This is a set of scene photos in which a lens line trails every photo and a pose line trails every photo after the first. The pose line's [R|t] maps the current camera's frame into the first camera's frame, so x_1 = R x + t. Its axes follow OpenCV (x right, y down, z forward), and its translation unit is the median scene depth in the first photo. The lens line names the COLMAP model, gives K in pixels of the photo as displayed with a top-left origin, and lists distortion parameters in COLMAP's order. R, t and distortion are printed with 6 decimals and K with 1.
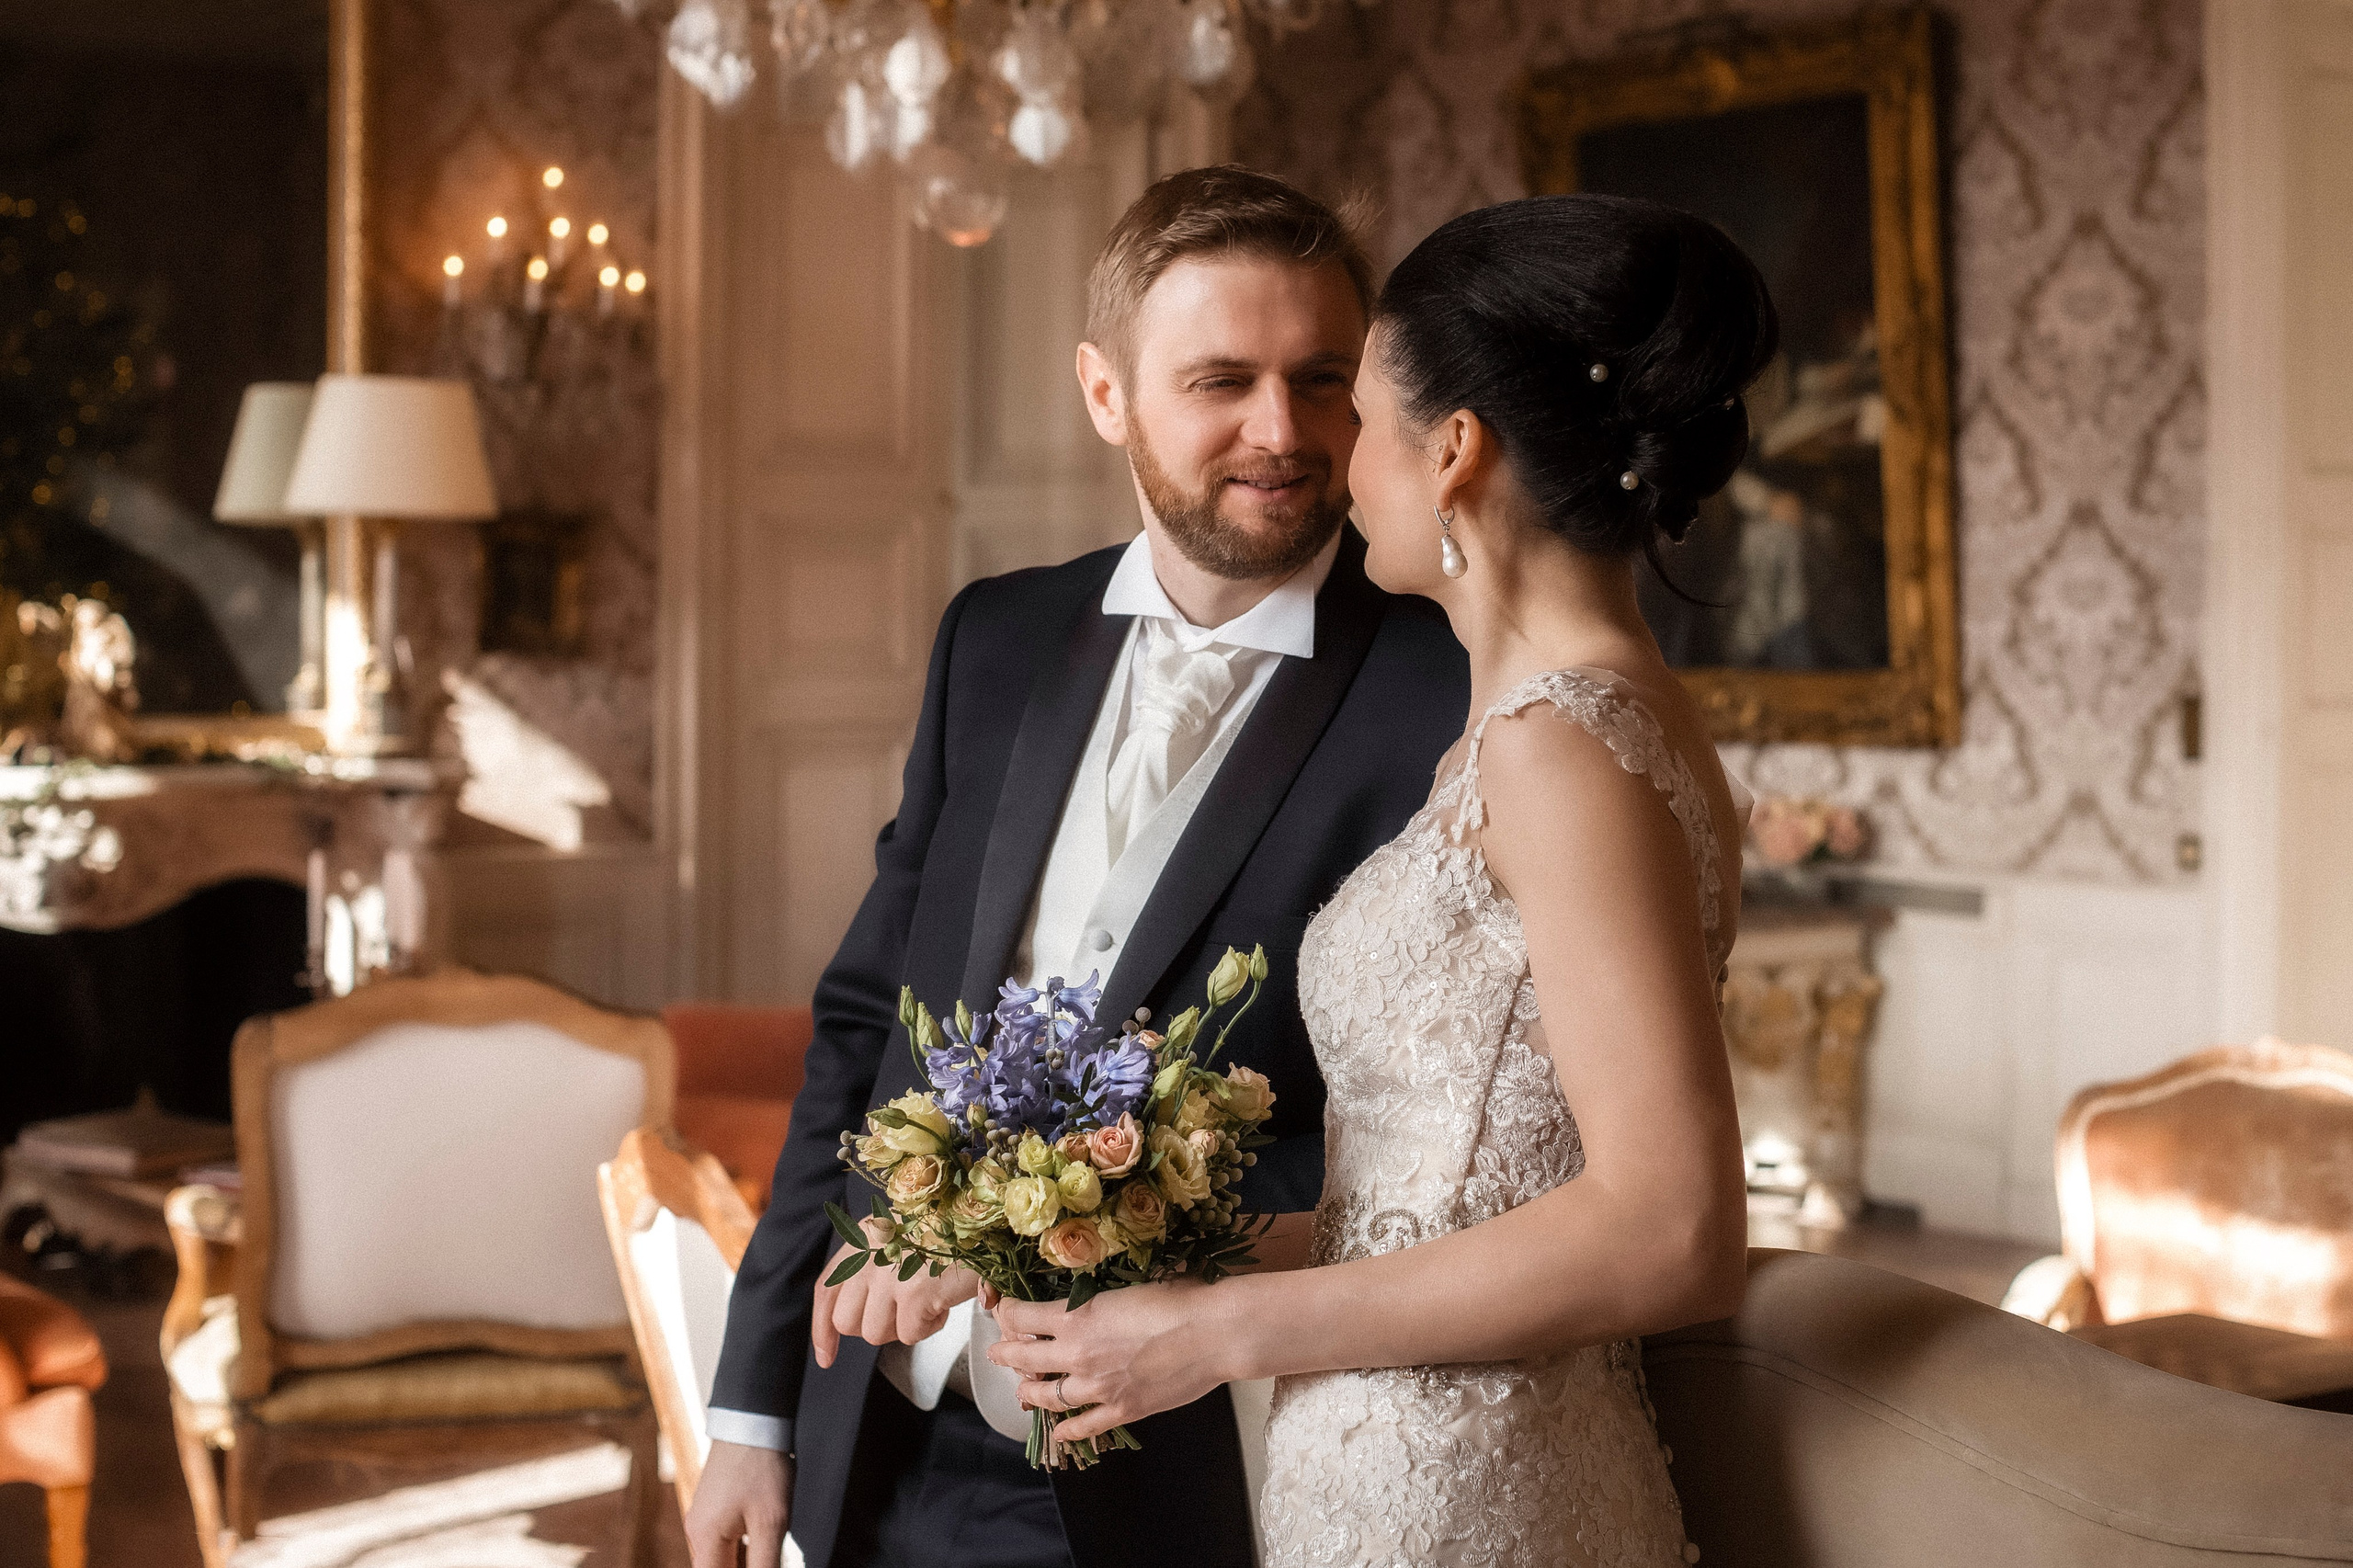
lens RADIAL K [[3483.2, 0, 1176.5], [0, 3483.2, 784.0], [0, 0, 1]] dist [-0.020606, -0.113680]
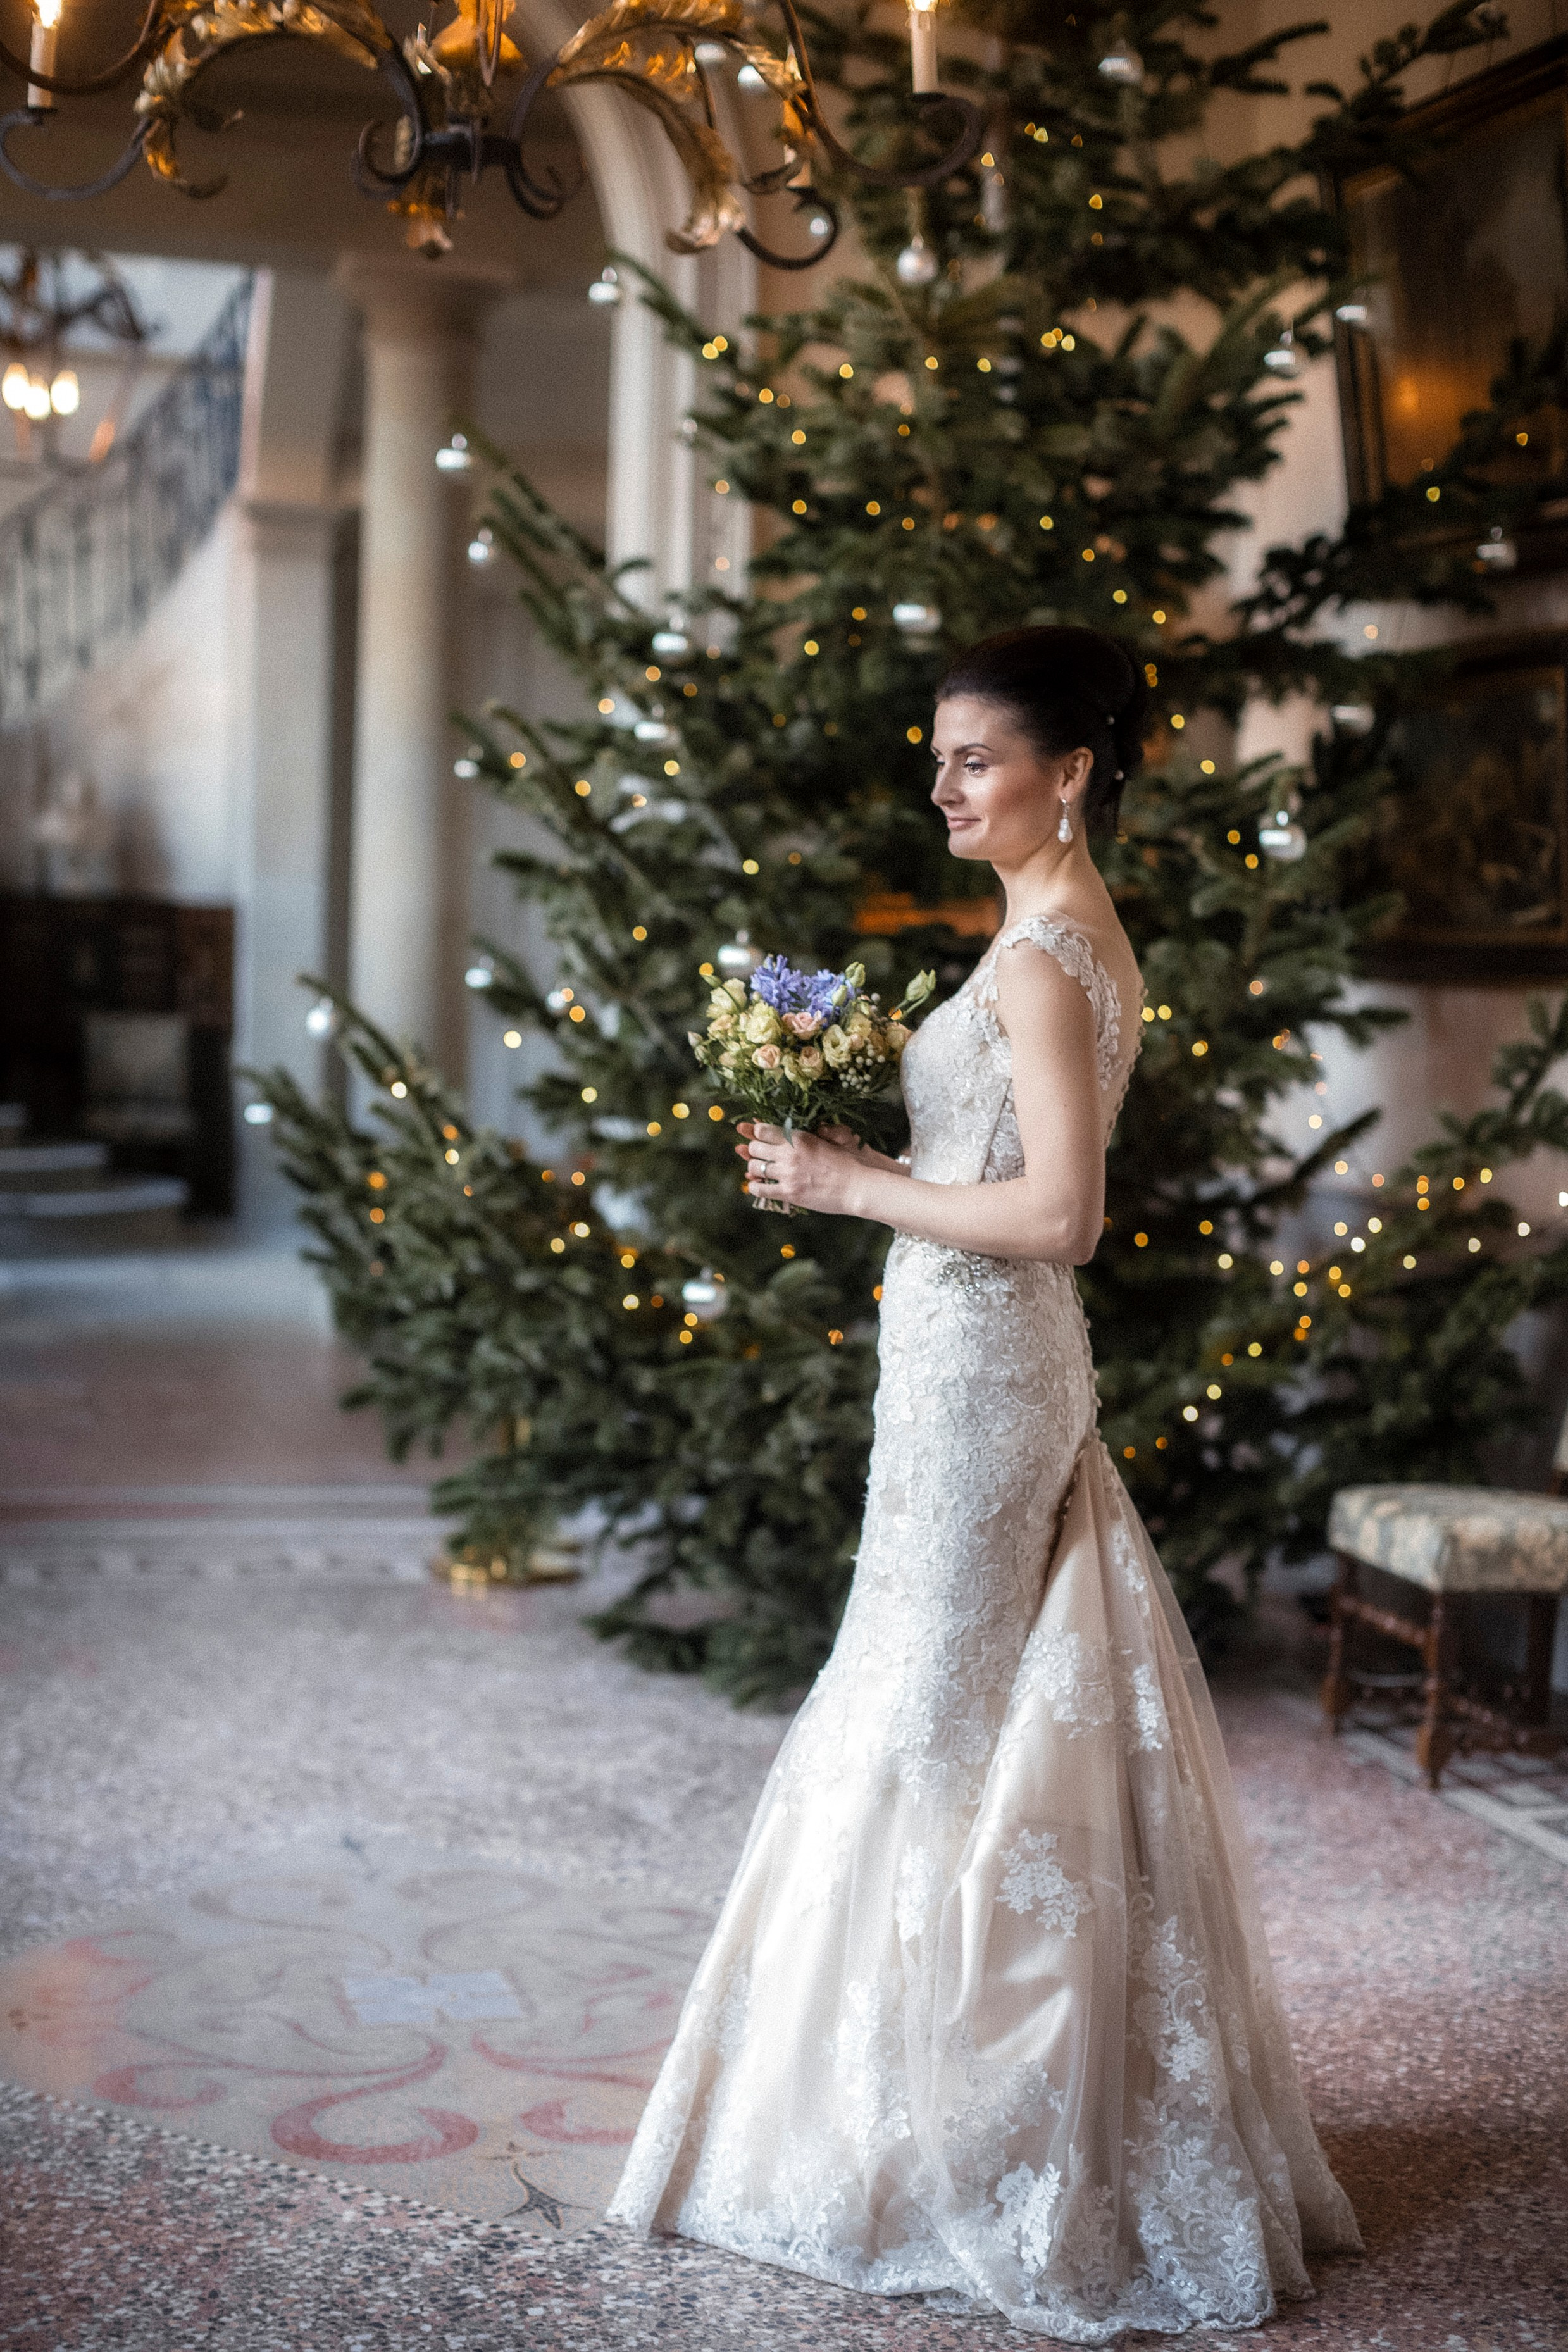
lens RADIAL K [[3481.8, 0, 784.0], [0, 3481.8, 1176.0], [0, 0, 1]] dist [-0.020606, -0.113680]
pose [[0.999814, 0.018704, 0.004734, -0.035061], [-0.019192, 0.989347, 0.144303, -0.164968], [-0.001984, -0.144367, 0.989522, -0.903931]]
